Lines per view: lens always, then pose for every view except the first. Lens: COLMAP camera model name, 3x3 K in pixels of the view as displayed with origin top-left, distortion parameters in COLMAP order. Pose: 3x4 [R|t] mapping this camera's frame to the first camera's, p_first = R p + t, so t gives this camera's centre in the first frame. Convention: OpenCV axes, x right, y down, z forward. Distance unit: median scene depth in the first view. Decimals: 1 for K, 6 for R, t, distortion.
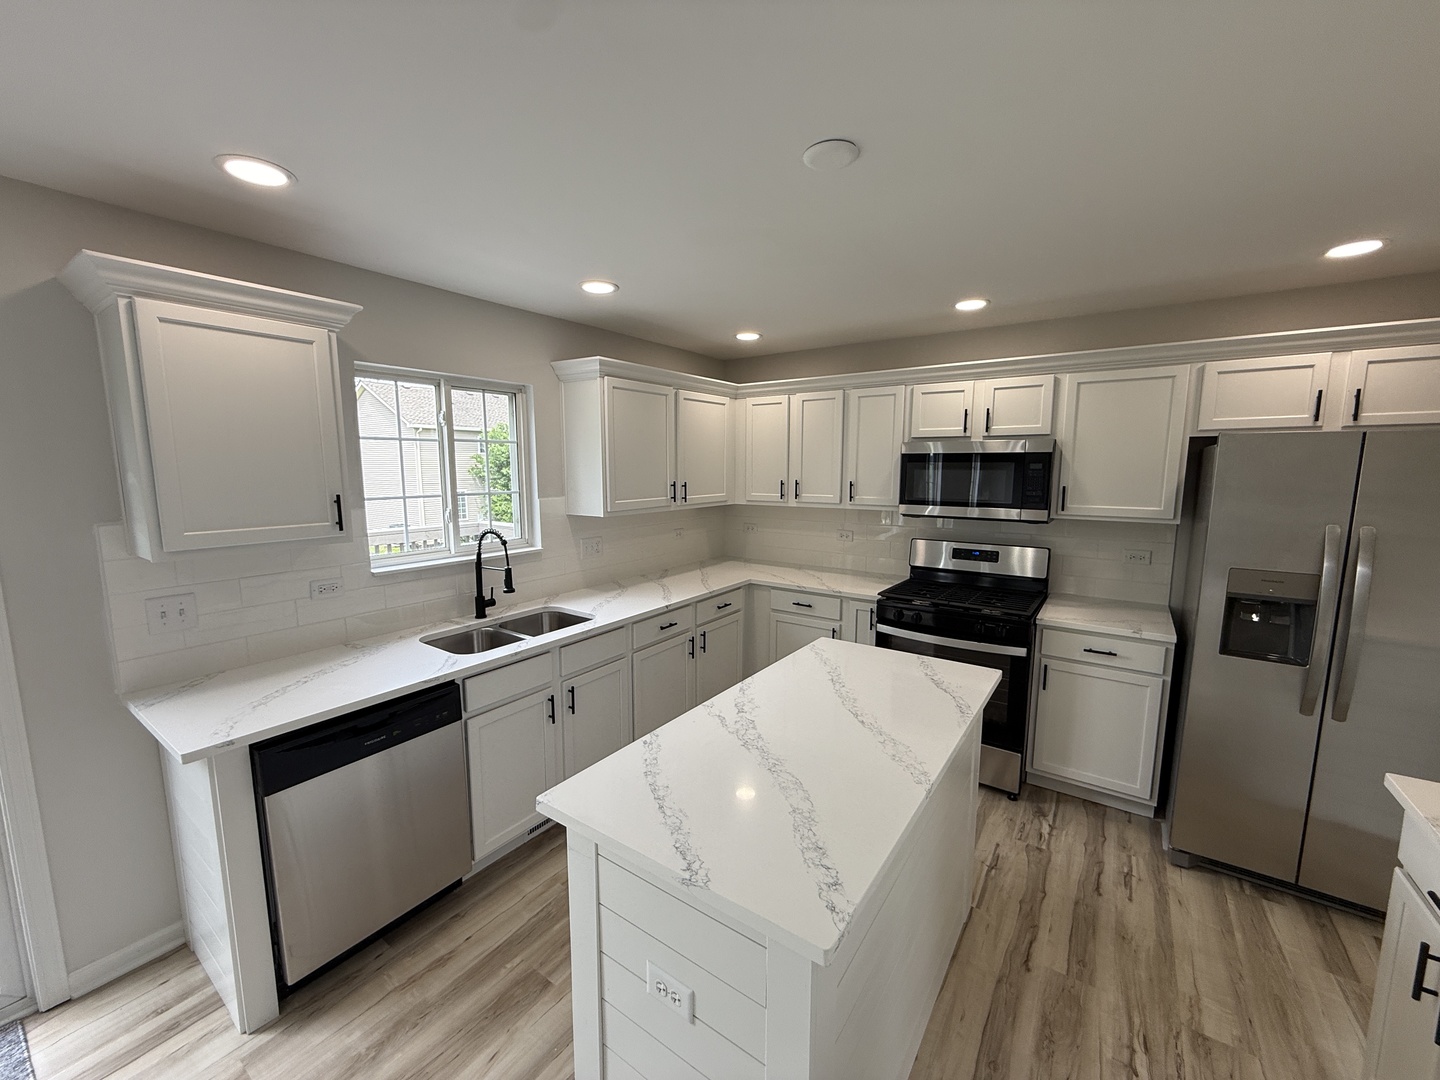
lens RADIAL K [[577.3, 0, 716.5], [0, 577.3, 540.2], [0, 0, 1]] dist [-0.002299, 0.000534]
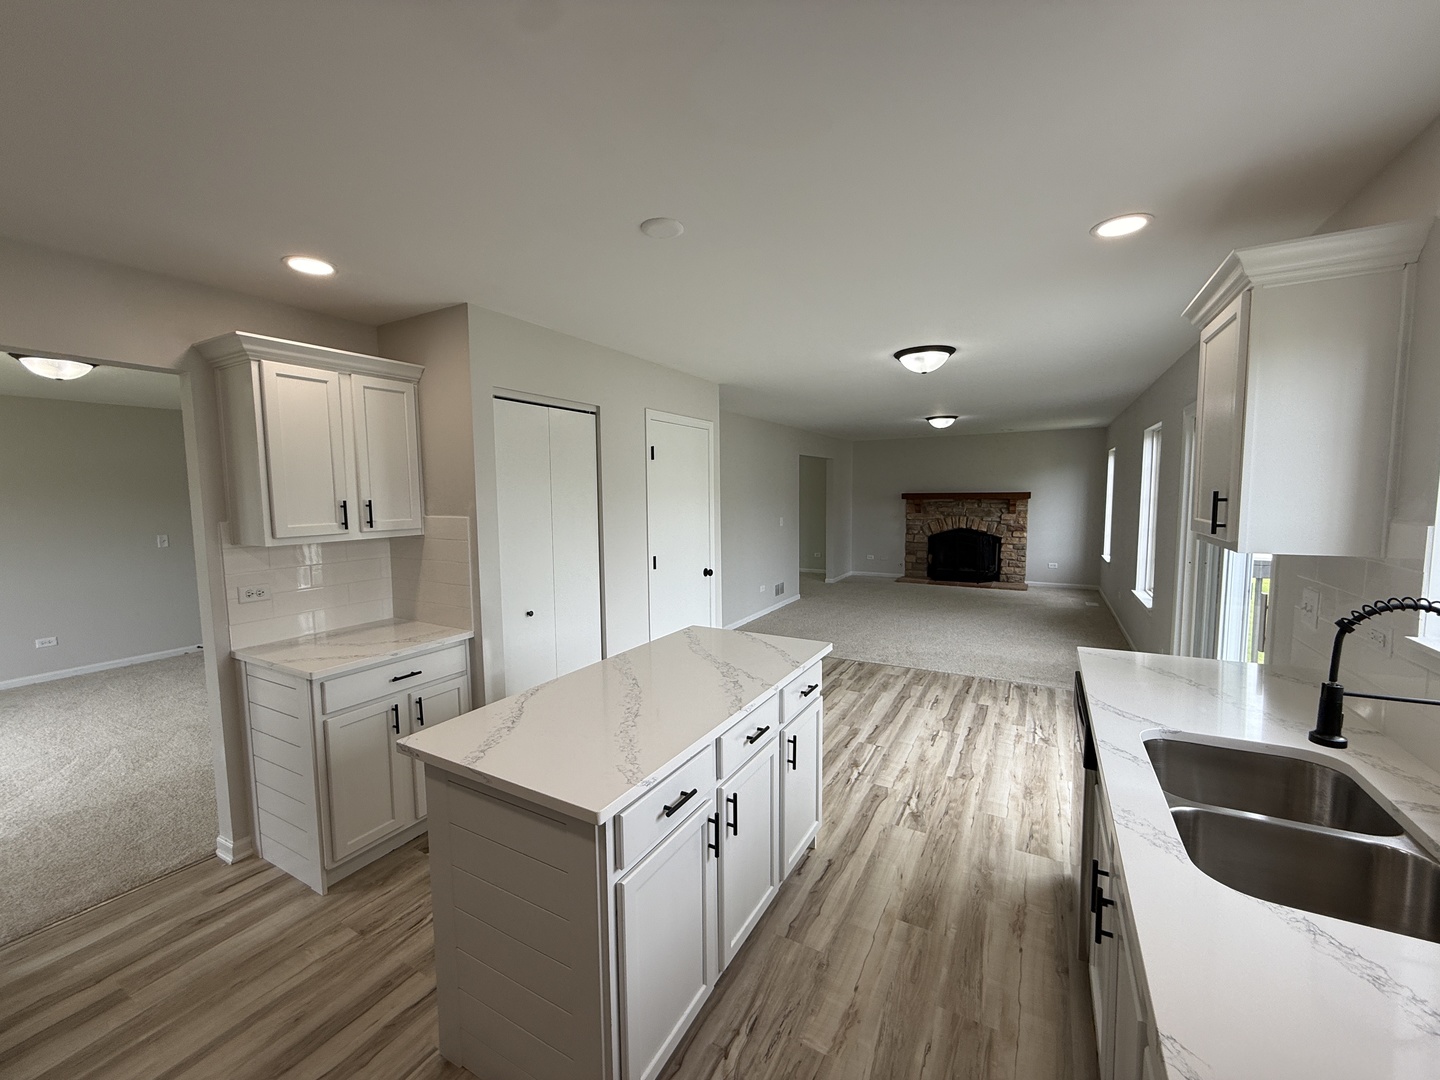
lens RADIAL K [[577.3, 0, 718.1], [0, 577.3, 541.3], [0, 0, 1]] dist [-0.002299, 0.000534]
pose [[-0.994878, 0.021582, -0.098755, 0.103546], [-0.000354, 0.976193, 0.216902, -0.125643], [0.101085, 0.215826, -0.971185, 1.161833]]
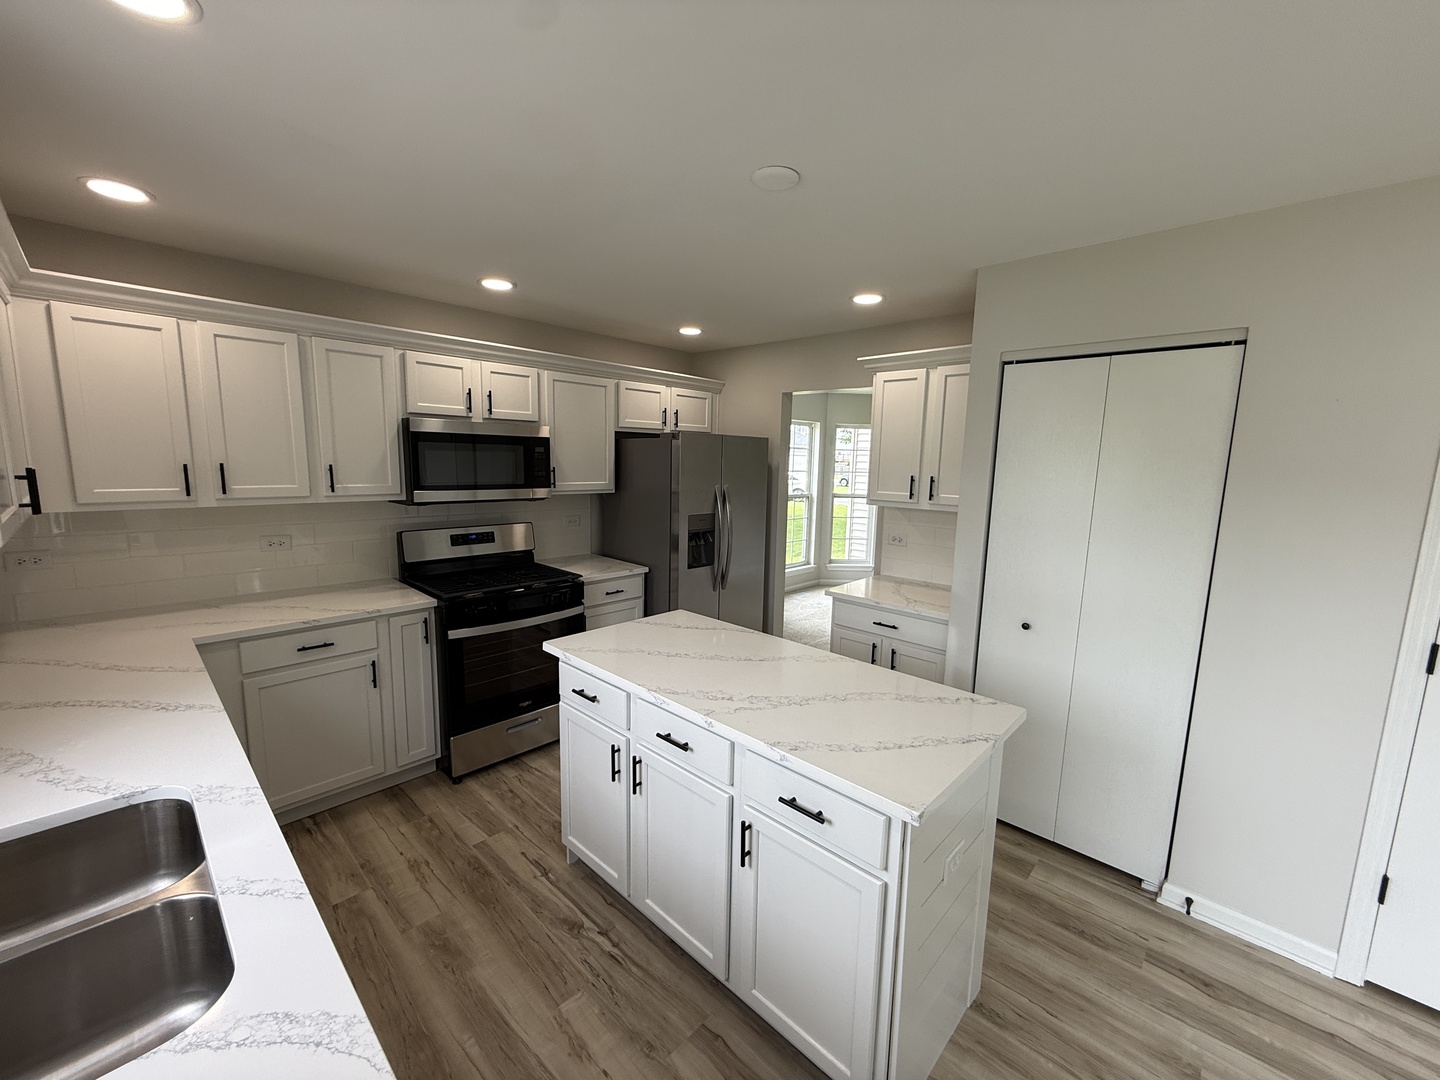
lens RADIAL K [[577.3, 0, 720.2], [0, 577.3, 539.9], [0, 0, 1]] dist [-0.002299, 0.000534]
pose [[0.144034, -0.135884, 0.980199, -0.503736], [0.106340, 0.986917, 0.121189, -0.051406], [-0.983843, 0.086779, 0.156599, 0.476872]]
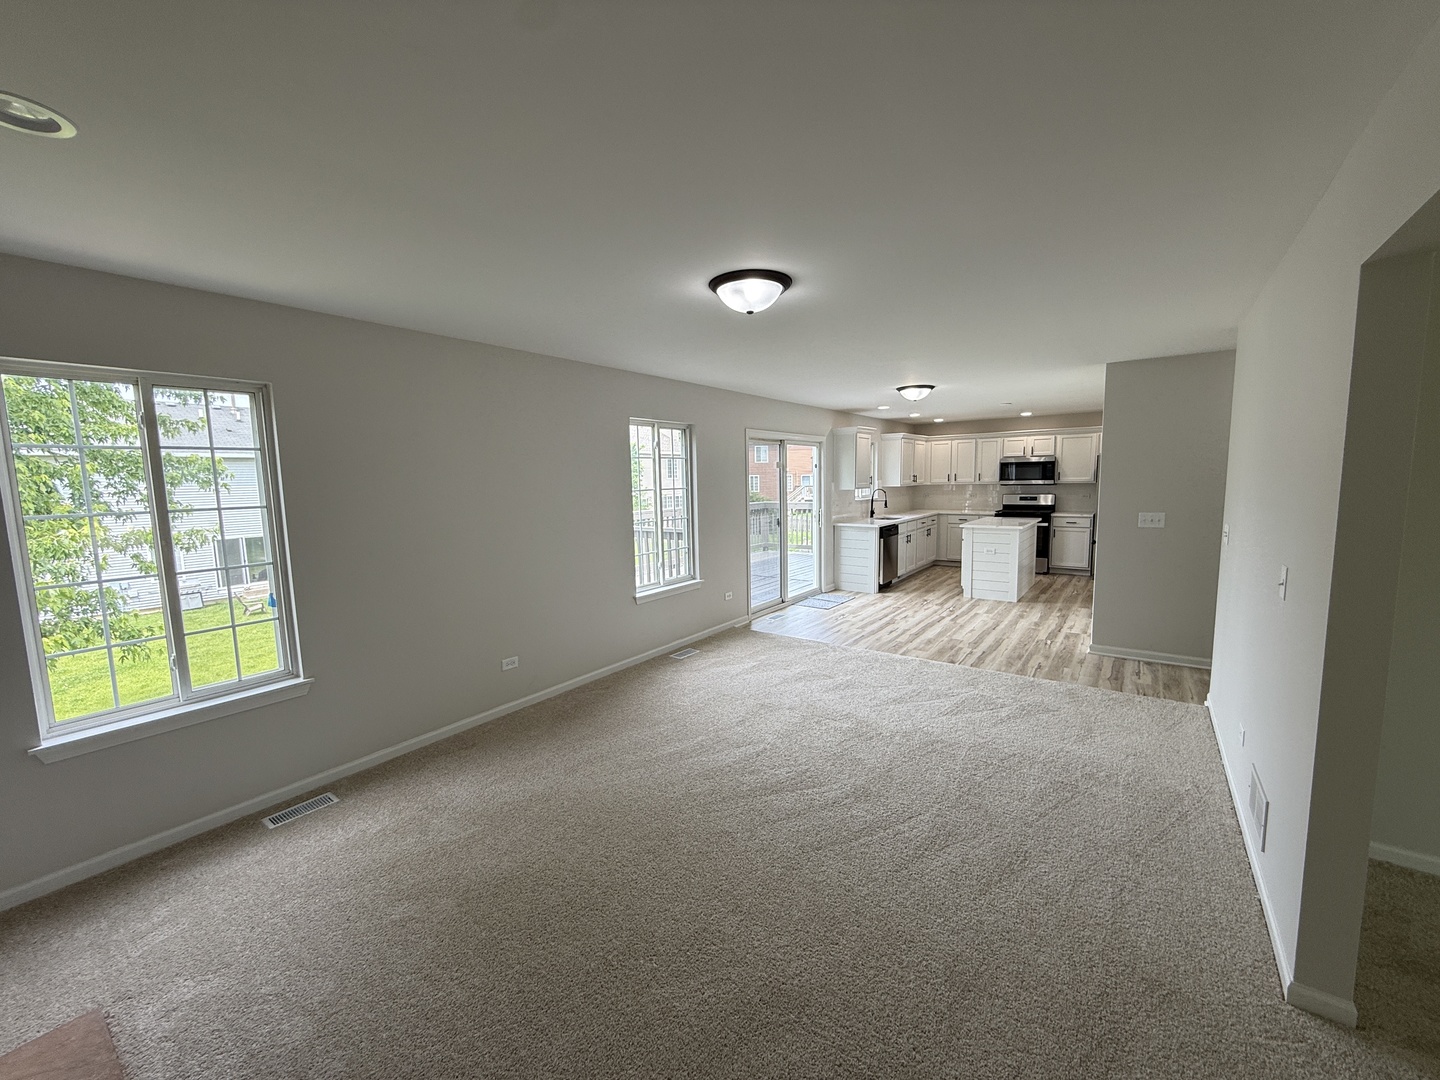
lens RADIAL K [[577.3, 0, 710.3], [0, 577.3, 541.1], [0, 0, 1]] dist [-0.002299, 0.000534]
pose [[0.999222, -0.017987, -0.035104, -1.081028], [0.017218, 0.999608, -0.022088, 0.291066], [0.035487, 0.021467, 0.999140, -1.995452]]
